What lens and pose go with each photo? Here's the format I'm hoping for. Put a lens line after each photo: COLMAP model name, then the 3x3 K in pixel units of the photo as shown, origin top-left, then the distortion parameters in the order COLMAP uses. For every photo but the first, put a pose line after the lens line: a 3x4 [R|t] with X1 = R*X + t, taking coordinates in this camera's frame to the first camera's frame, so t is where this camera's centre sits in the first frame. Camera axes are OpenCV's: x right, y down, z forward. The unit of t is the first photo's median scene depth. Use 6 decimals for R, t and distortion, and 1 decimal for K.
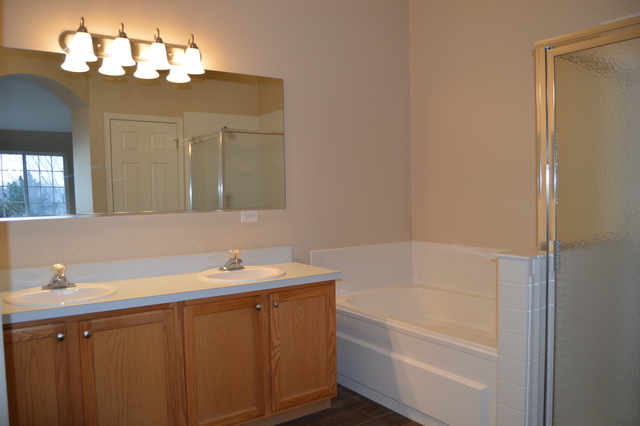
lens RADIAL K [[504.5, 0, 320.0], [0, 504.5, 213.0], [0, 0, 1]] dist [-0.085003, 0.002530]
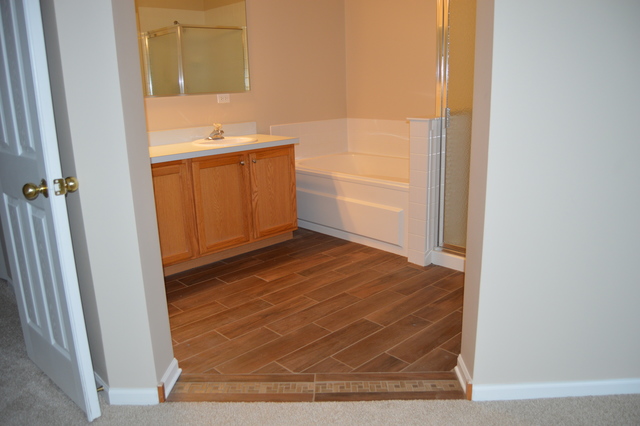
lens RADIAL K [[504.5, 0, 320.0], [0, 504.5, 213.0], [0, 0, 1]] dist [-0.085003, 0.002530]
pose [[0.988784, -0.049040, 0.141069, -0.107970], [0.018257, 0.977160, 0.211721, 0.031128], [-0.148230, -0.206771, 0.967095, -0.379452]]
